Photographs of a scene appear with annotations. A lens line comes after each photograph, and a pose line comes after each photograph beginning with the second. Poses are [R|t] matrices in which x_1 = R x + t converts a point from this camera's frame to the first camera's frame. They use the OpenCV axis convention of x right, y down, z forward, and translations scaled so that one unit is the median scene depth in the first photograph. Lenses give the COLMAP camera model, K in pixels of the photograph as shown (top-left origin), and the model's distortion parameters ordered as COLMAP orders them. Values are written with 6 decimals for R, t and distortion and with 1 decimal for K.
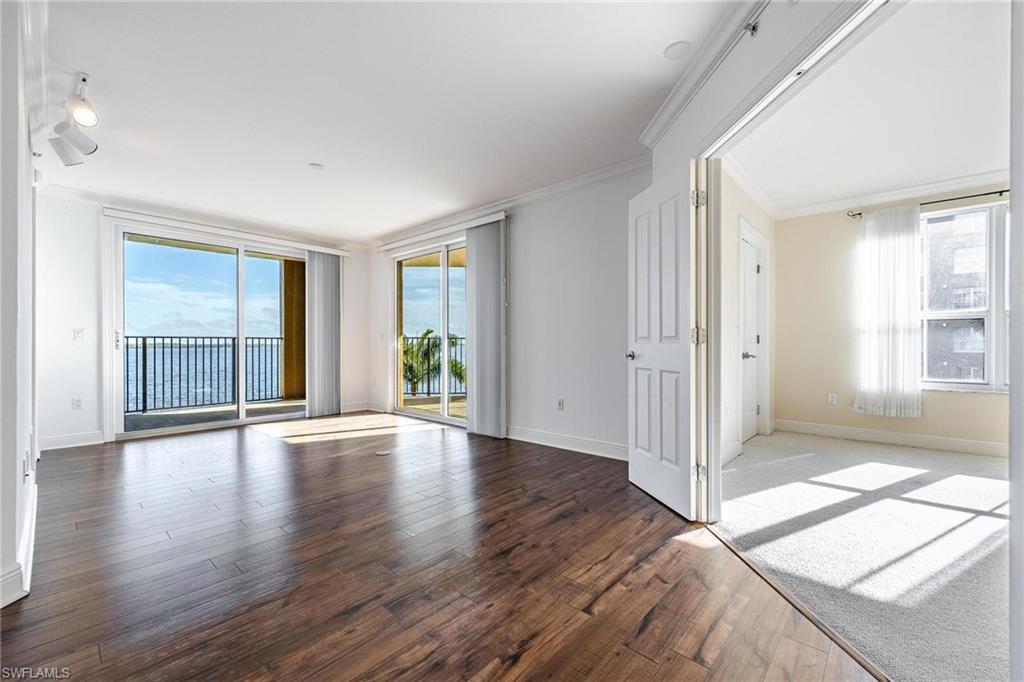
lens RADIAL K [[417.5, 0, 508.8], [0, 417.5, 343.2], [0, 0, 1]] dist [0.014880, 0.000072]
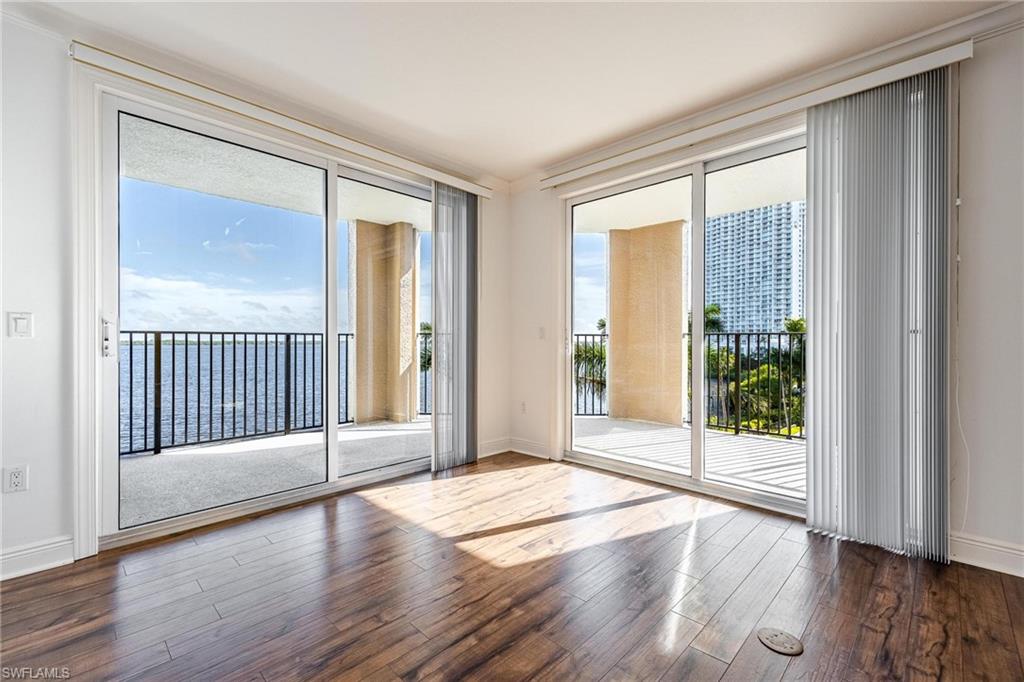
lens RADIAL K [[437.7, 0, 514.0], [0, 437.7, 340.0], [0, 0, 1]] dist [0.015143, -0.000613]
pose [[0.999595, 0.003680, -0.028215, -0.331295], [-0.003701, 0.999993, -0.000709, -0.004008], [0.028213, 0.000813, 0.999602, 0.376995]]
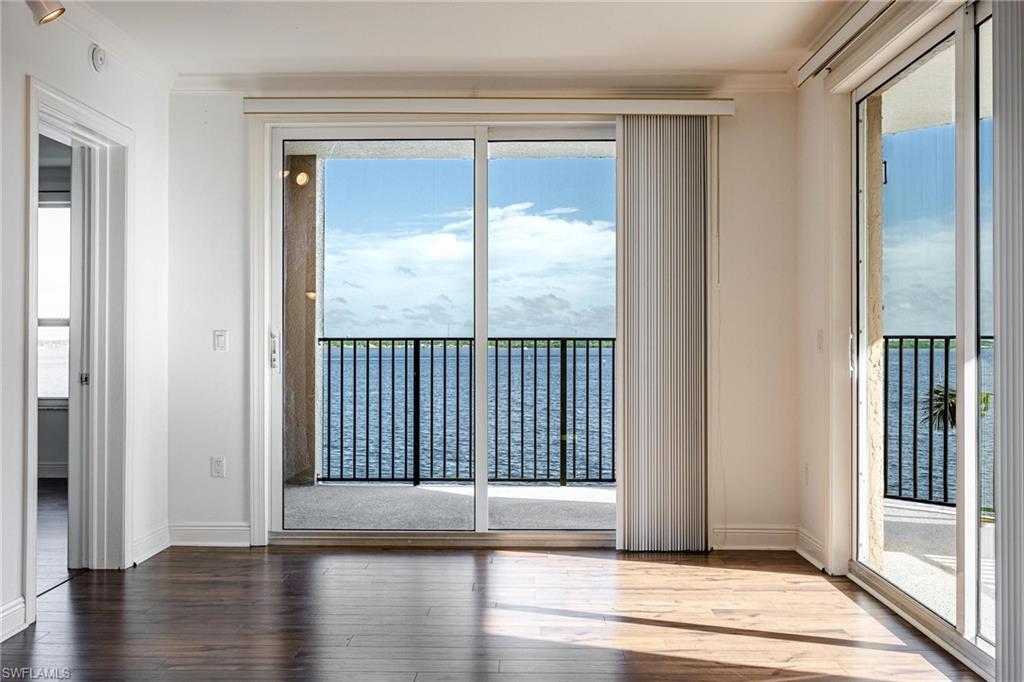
lens RADIAL K [[943.9, 0, 509.8], [0, 943.9, 334.0], [0, 0, 1]] dist [0.018415, 0.000000]
pose [[0.660951, -0.003775, -0.750420, 0.096029], [-0.001092, 0.999981, -0.005992, -0.014881], [0.750429, 0.004780, 0.660934, 0.329781]]
